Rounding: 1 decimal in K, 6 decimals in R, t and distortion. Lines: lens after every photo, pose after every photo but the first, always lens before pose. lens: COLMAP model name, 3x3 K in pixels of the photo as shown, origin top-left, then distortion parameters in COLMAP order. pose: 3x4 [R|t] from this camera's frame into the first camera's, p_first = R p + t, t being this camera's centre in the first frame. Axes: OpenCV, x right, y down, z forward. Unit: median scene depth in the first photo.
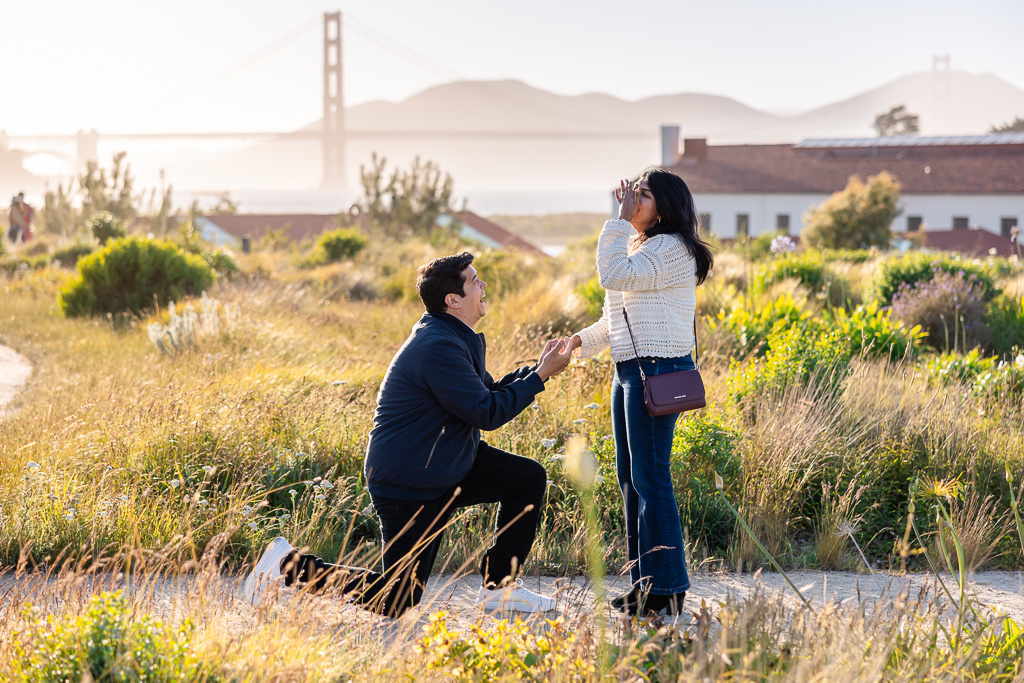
lens RADIAL K [[1643.1, 0, 512.0], [0, 1643.1, 341.5], [0, 0, 1]] dist [0.027752, 0.046891]
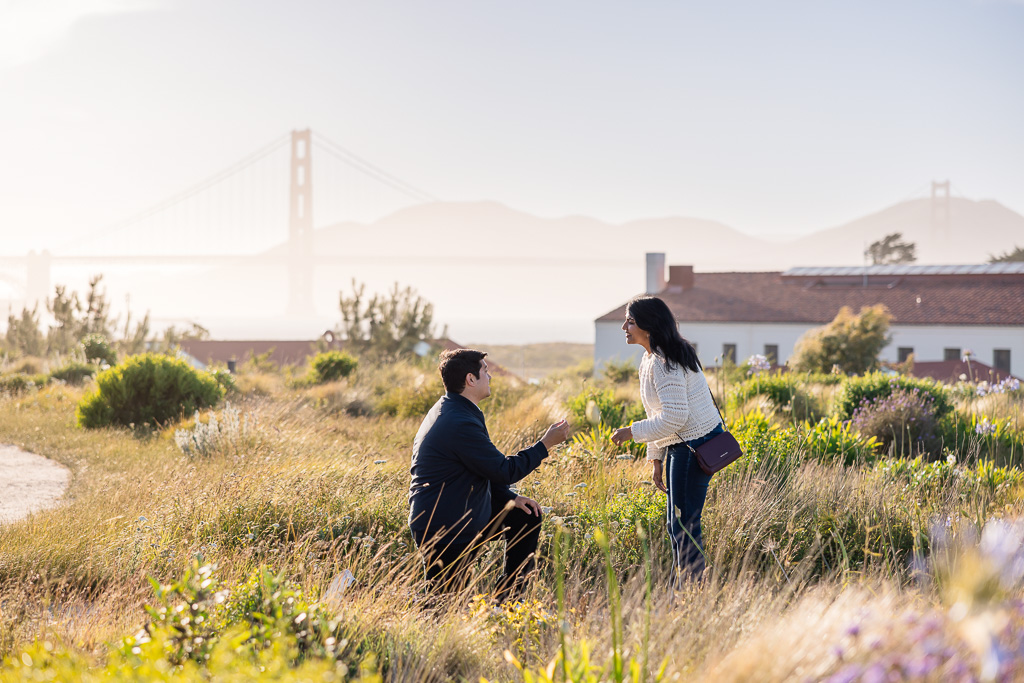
lens RADIAL K [[1796.0, 0, 512.0], [0, 1796.0, 341.5], [0, 0, 1]] dist [0.020007, 0.008520]
pose [[0.999865, 0.007135, 0.014785, -0.011149], [-0.005935, 0.996801, -0.079702, 0.018753], [-0.015307, 0.079603, 0.996709, -0.155588]]
